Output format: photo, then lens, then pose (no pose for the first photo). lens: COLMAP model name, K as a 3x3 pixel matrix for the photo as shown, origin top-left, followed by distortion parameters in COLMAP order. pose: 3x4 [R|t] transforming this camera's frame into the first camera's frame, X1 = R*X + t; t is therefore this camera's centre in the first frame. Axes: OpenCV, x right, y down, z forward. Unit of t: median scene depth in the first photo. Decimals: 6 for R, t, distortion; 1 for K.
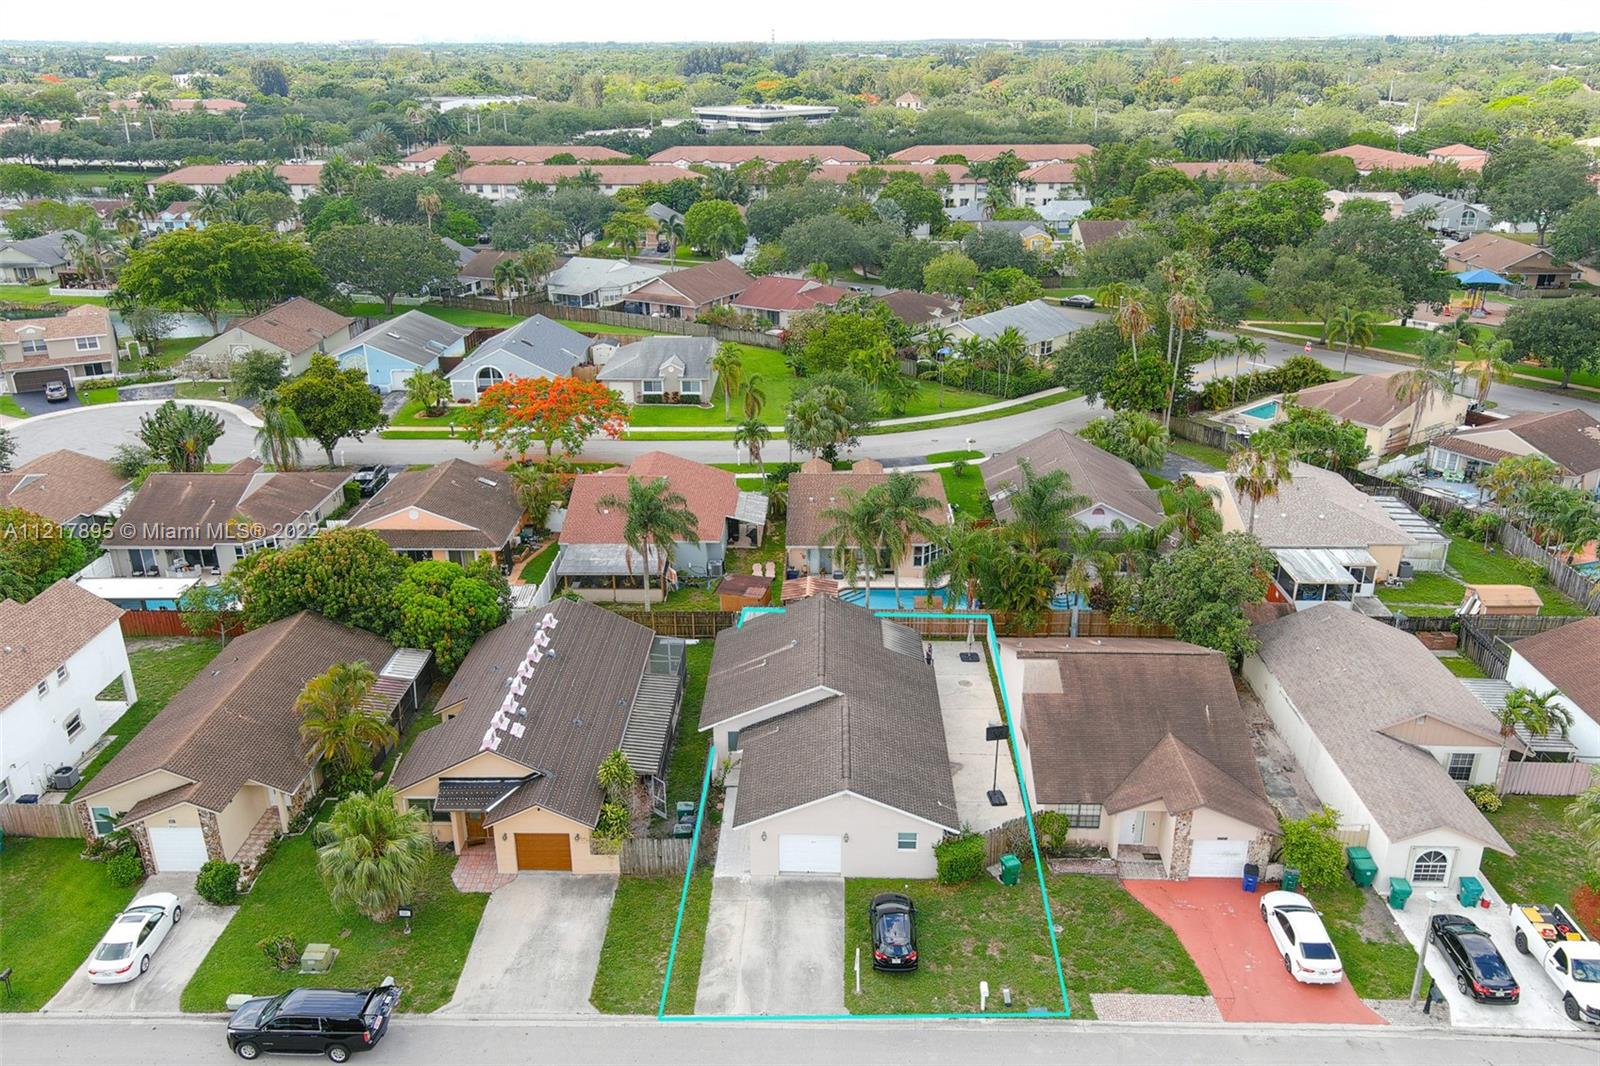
lens RADIAL K [[1239.0, 0, 800.0], [0, 1239.0, 533.0], [0, 0, 1]] dist [0.031849, -0.002909]
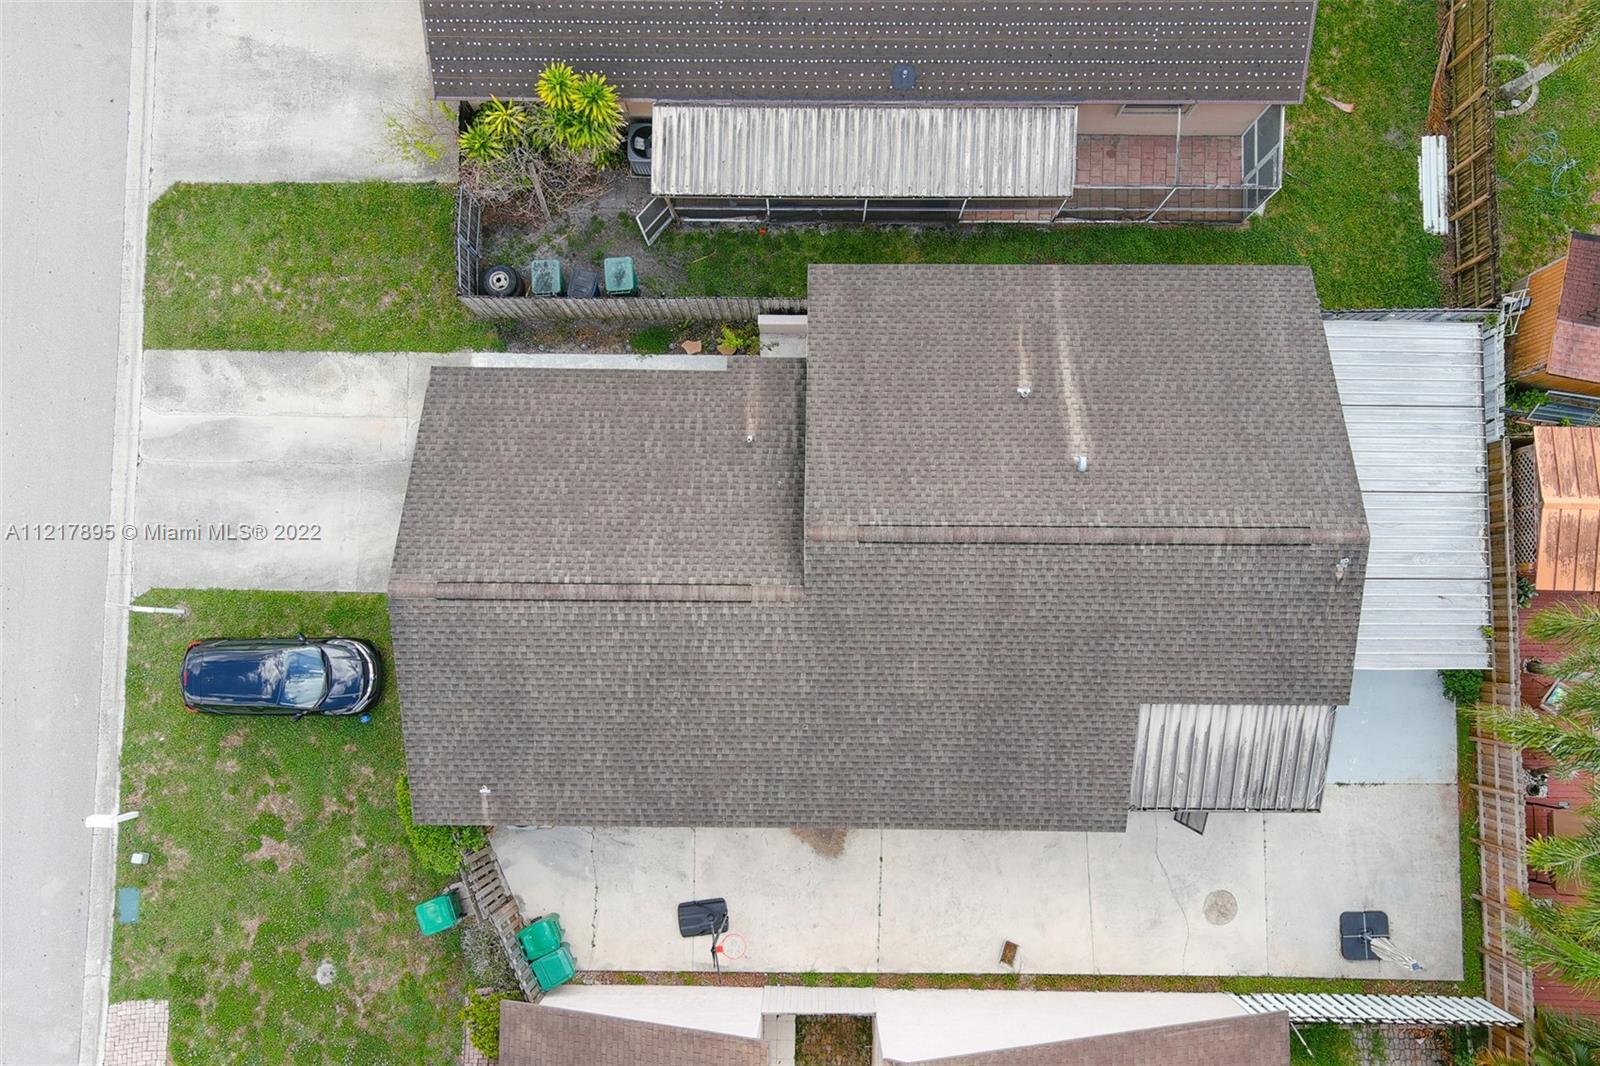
lens RADIAL K [[1239.0, 0, 800.0], [0, 1239.0, 533.0], [0, 0, 1]] dist [0.031849, -0.002909]
pose [[0.016464, 0.997523, -0.068387, 0.053053], [-0.363721, 0.069686, 0.928898, -0.299060], [0.931362, 0.009581, 0.363968, 1.016651]]
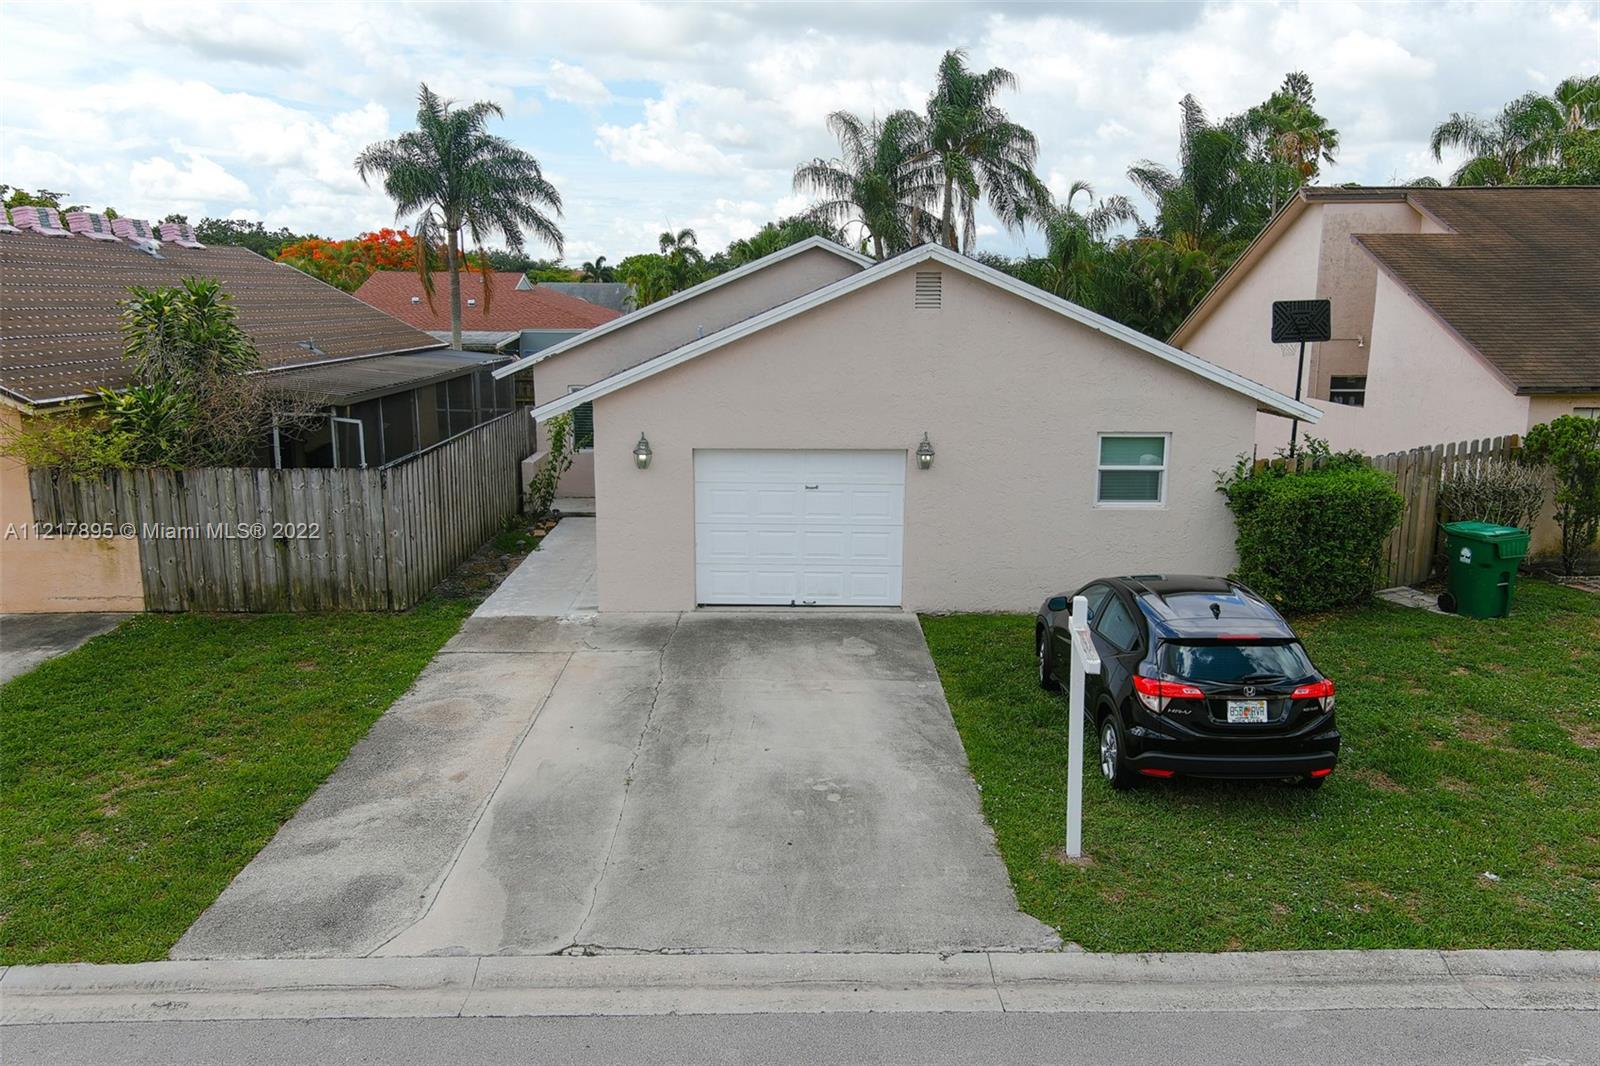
lens RADIAL K [[1239.0, 0, 800.0], [0, 1239.0, 533.0], [0, 0, 1]] dist [0.031849, -0.002909]
pose [[0.999154, 0.002044, 0.041079, -0.004331], [0.005892, 0.981353, -0.192125, 0.341072], [-0.040706, 0.192204, 0.980510, 0.767277]]
